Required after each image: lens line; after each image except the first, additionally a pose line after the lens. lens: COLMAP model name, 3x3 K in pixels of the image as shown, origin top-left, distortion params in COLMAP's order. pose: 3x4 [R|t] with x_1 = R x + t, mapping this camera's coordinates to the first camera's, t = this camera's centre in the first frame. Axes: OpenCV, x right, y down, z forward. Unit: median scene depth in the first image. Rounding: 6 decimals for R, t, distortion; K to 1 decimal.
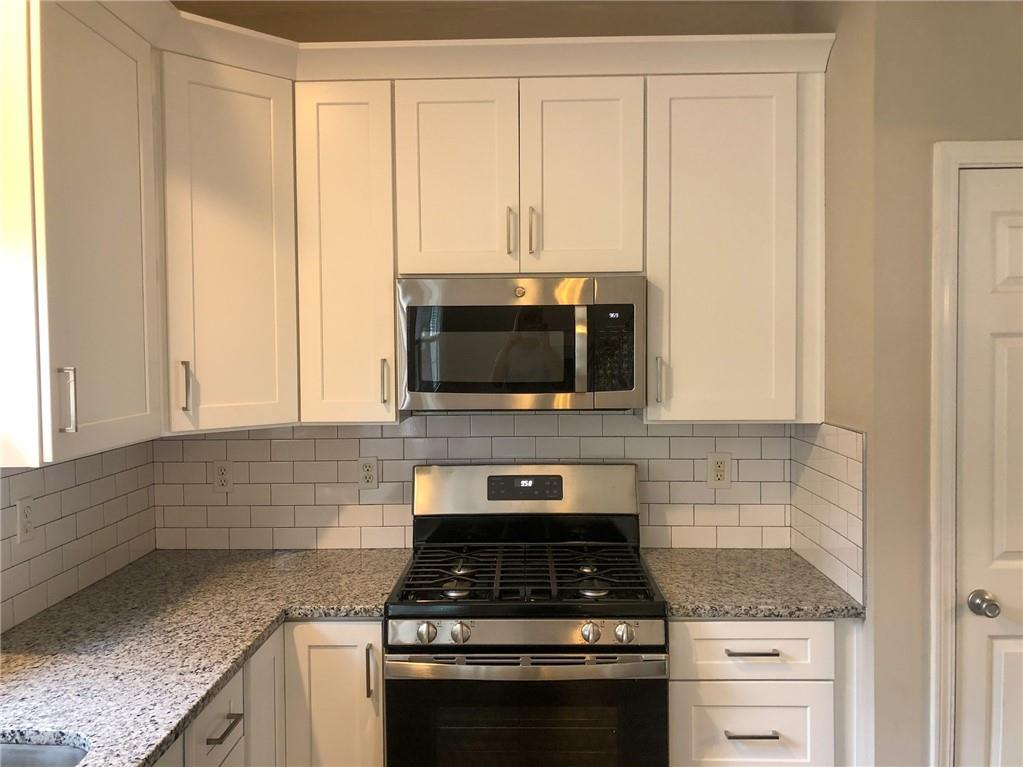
lens RADIAL K [[843.1, 0, 513.7], [0, 843.1, 373.0], [0, 0, 1]] dist [-0.002475, -0.010171]
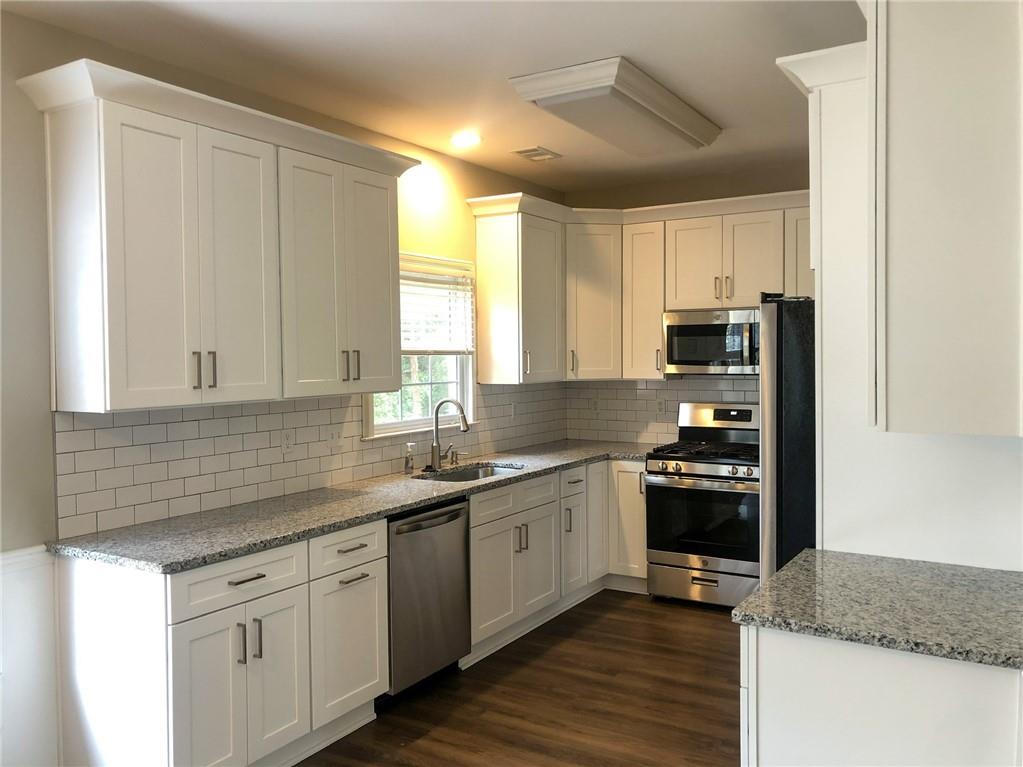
lens RADIAL K [[843.1, 0, 513.7], [0, 843.1, 373.0], [0, 0, 1]] dist [-0.002475, -0.010171]
pose [[0.861982, 0.011195, -0.506815, 0.698938], [-0.014239, 0.999896, -0.002130, 0.059338], [0.506739, 0.009053, 0.862052, -1.183575]]
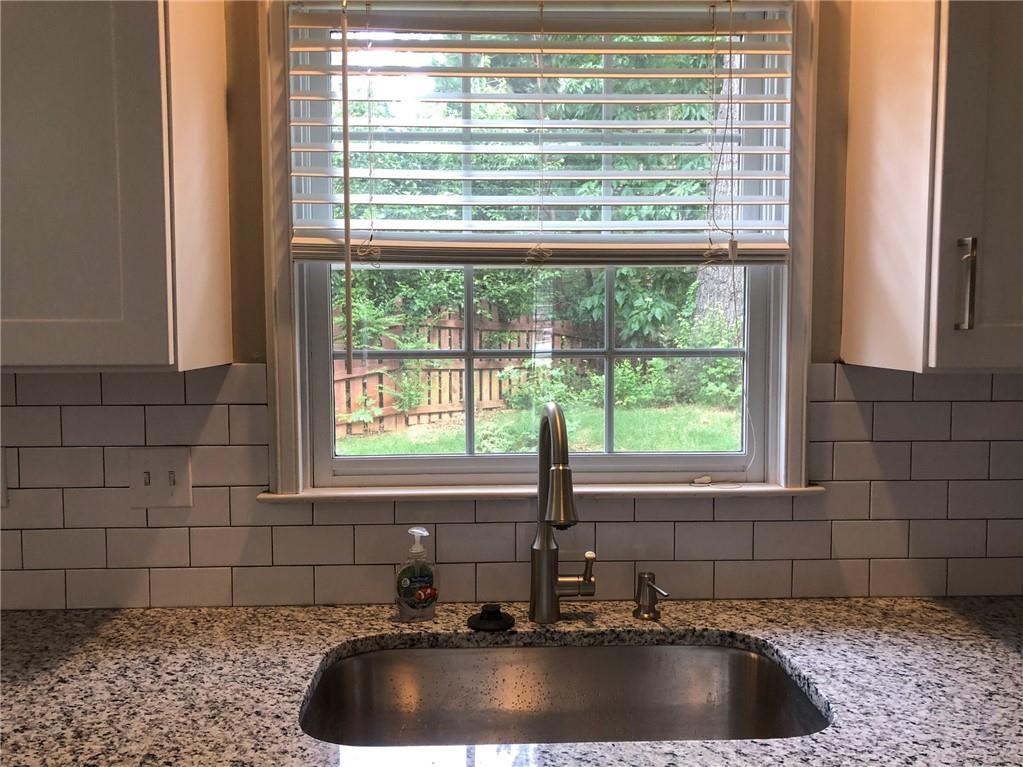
lens RADIAL K [[843.1, 0, 513.7], [0, 843.1, 373.0], [0, 0, 1]] dist [-0.002475, -0.010171]
pose [[0.049505, 0.071095, -0.996240, 0.131647], [-0.032726, 0.997043, 0.069527, 0.054387], [0.998238, 0.029161, 0.051686, 0.451315]]
